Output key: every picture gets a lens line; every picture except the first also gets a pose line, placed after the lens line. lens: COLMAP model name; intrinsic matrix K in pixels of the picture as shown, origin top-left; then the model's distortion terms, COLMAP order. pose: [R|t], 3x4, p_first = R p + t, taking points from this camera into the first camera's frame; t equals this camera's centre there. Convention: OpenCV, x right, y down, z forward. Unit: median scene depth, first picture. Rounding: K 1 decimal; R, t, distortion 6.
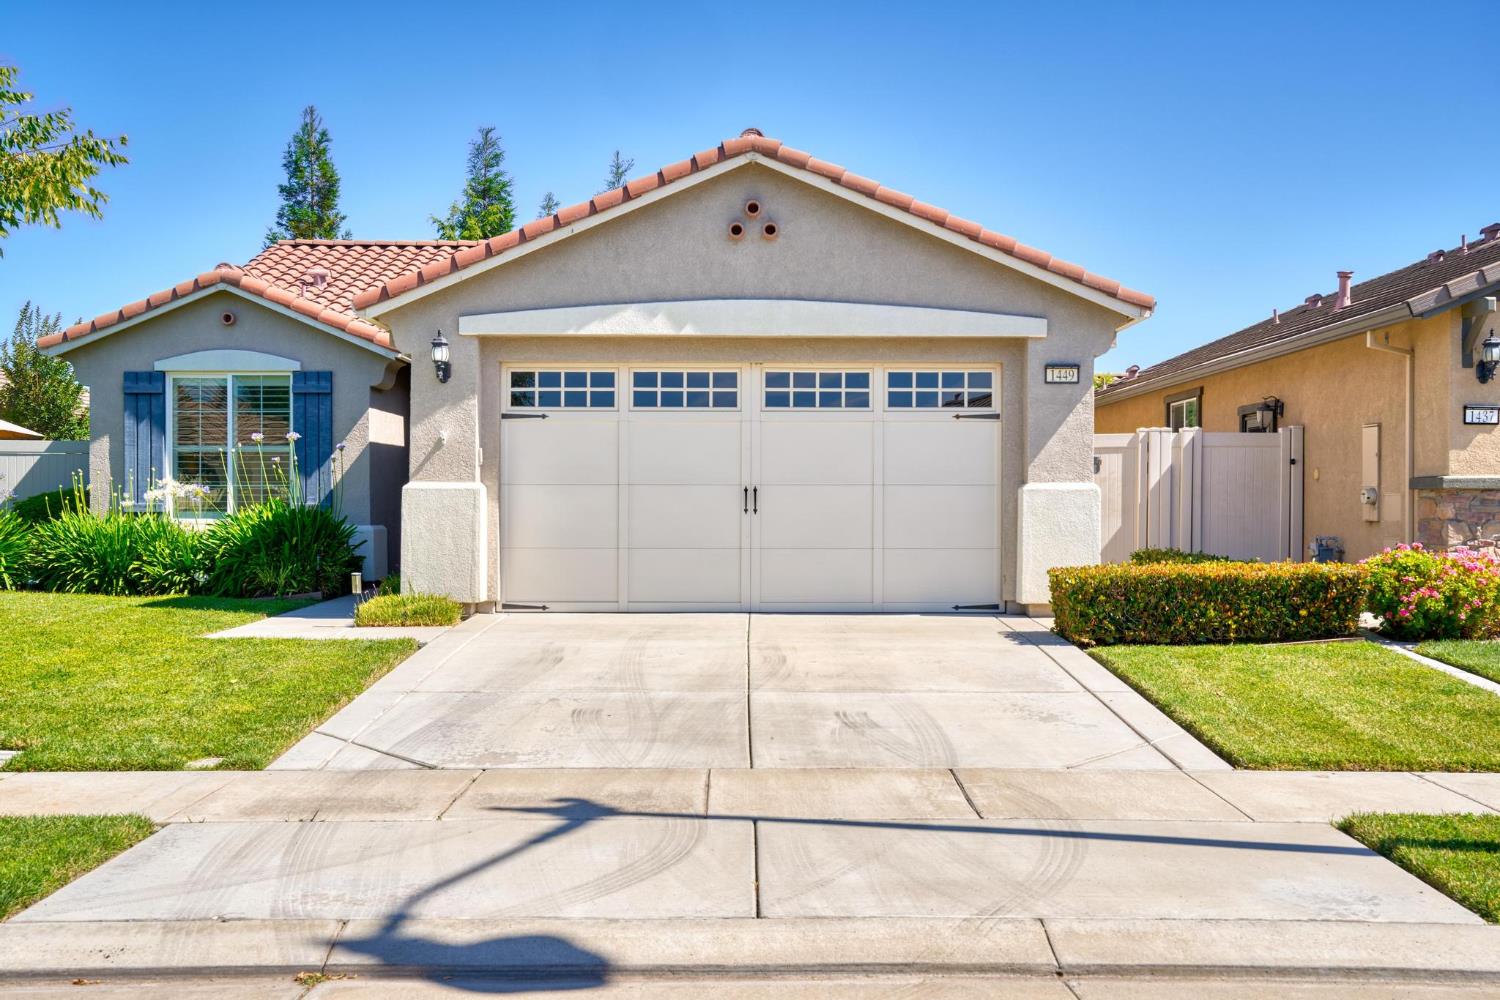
lens RADIAL K [[1457.6, 0, 740.3], [0, 1457.6, 505.2], [0, 0, 1]] dist [0.027929, 0.022493]
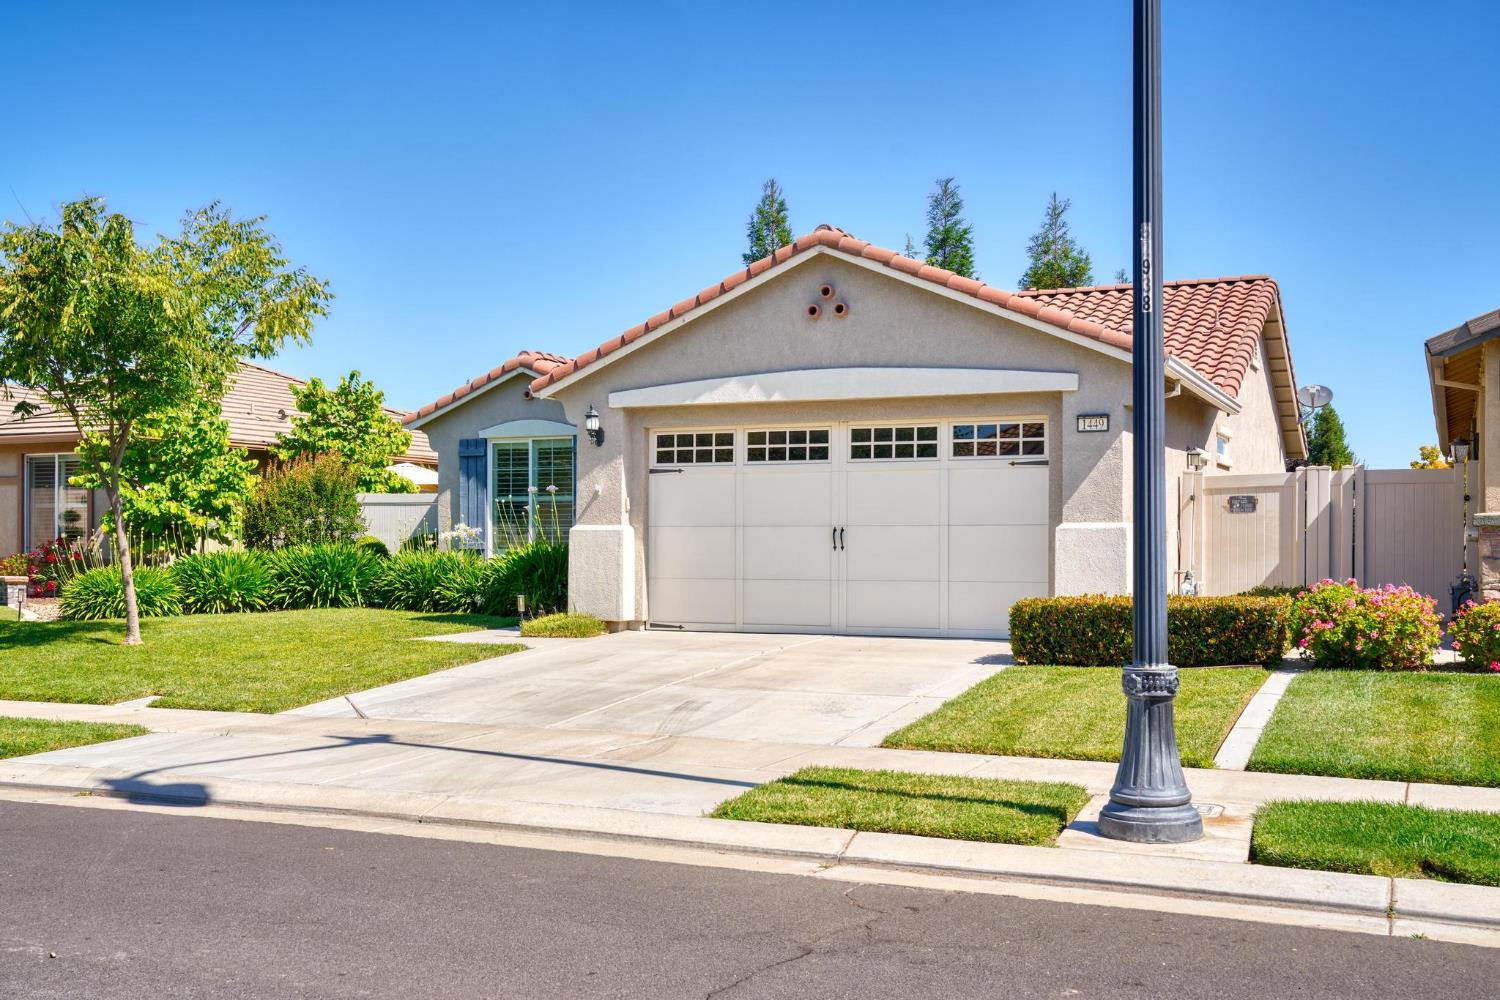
lens RADIAL K [[1544.4, 0, 749.4], [0, 1544.4, 536.1], [0, 0, 1]] dist [0.022367, 0.007027]
pose [[0.912746, -0.002530, -0.408521, 0.446960], [0.000040, 0.999981, -0.006104, 0.001927], [0.408528, 0.005555, 0.912729, -0.159556]]
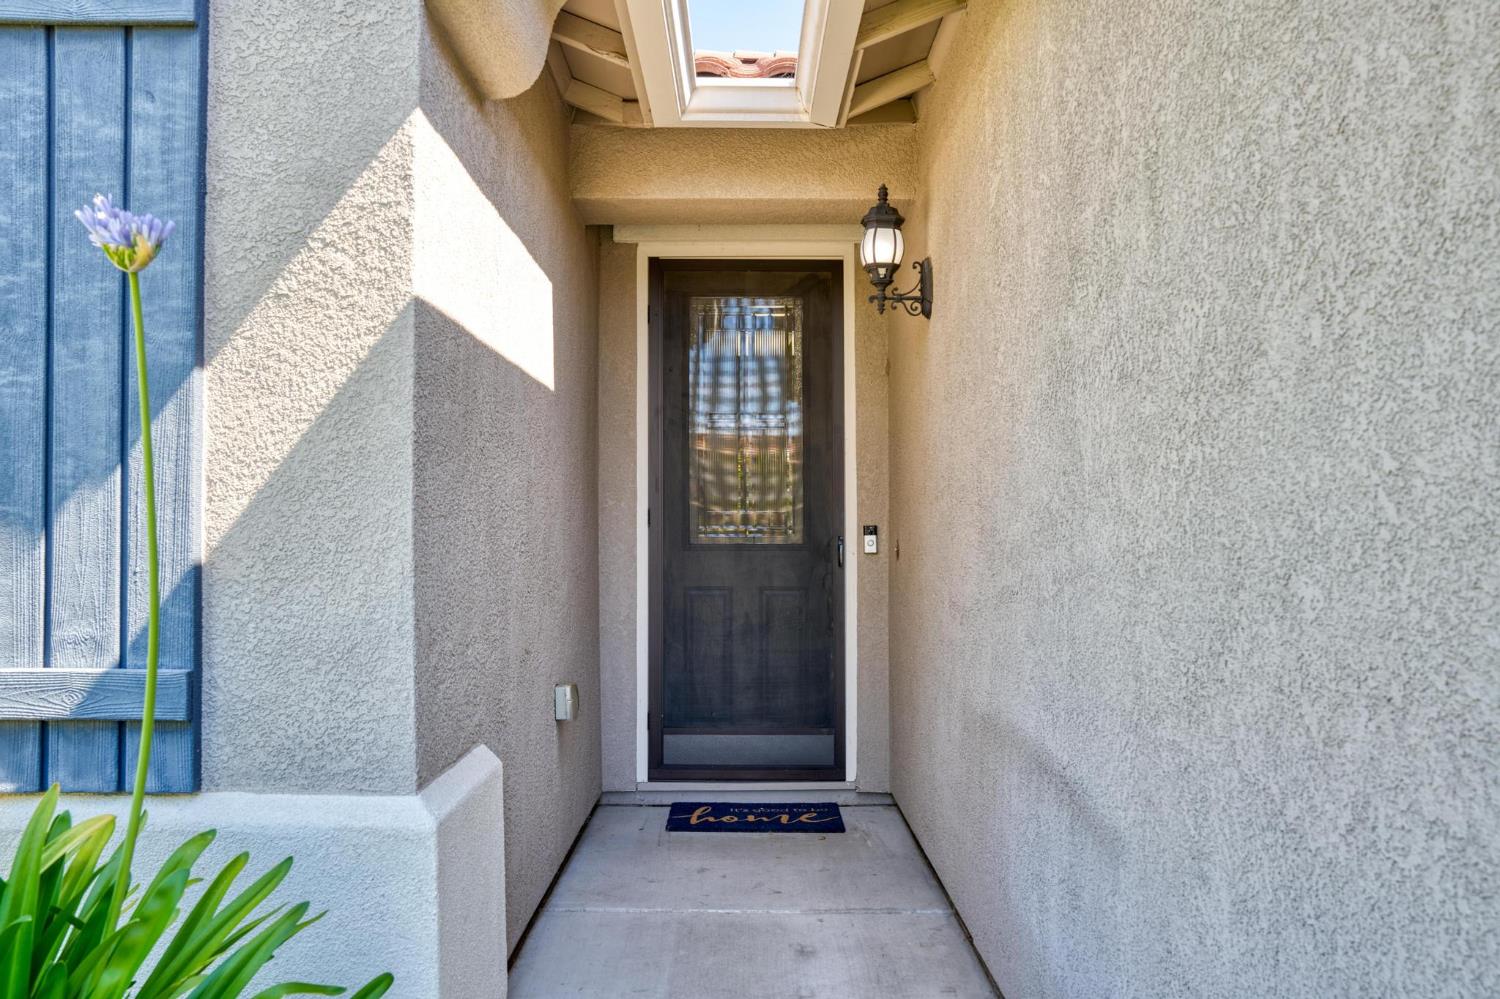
lens RADIAL K [[1174.8, 0, 750.0], [0, 1174.8, 499.5], [0, 0, 1]] dist [-0.000048, -0.000039]
pose [[0.999975, 0.000184, 0.007039, -0.265902], [0.000047, 0.999460, -0.032849, -0.019659], [-0.007041, 0.032848, 0.999436, 1.065875]]
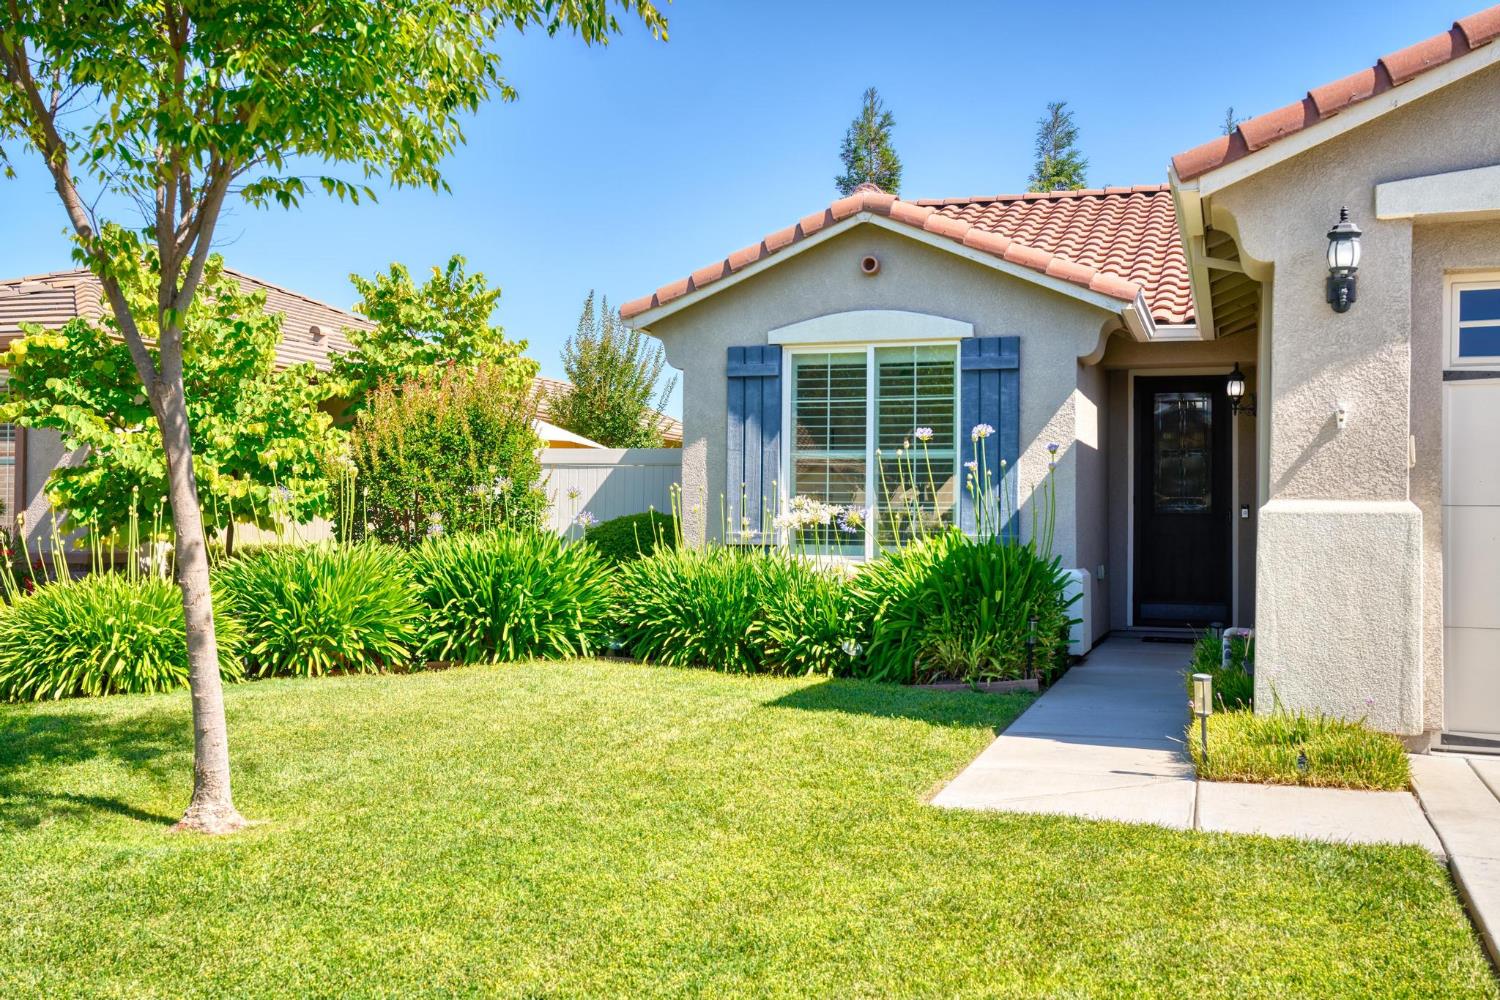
lens RADIAL K [[1421.3, 0, 750.0], [0, 1421.3, 500.0], [0, 0, 1]] dist [-0.011213, 0.125166]
pose [[0.947708, 0.002643, -0.319129, -0.234070], [-0.009871, 0.999730, -0.021033, -0.002989], [0.318987, 0.023084, 0.947478, 0.433144]]
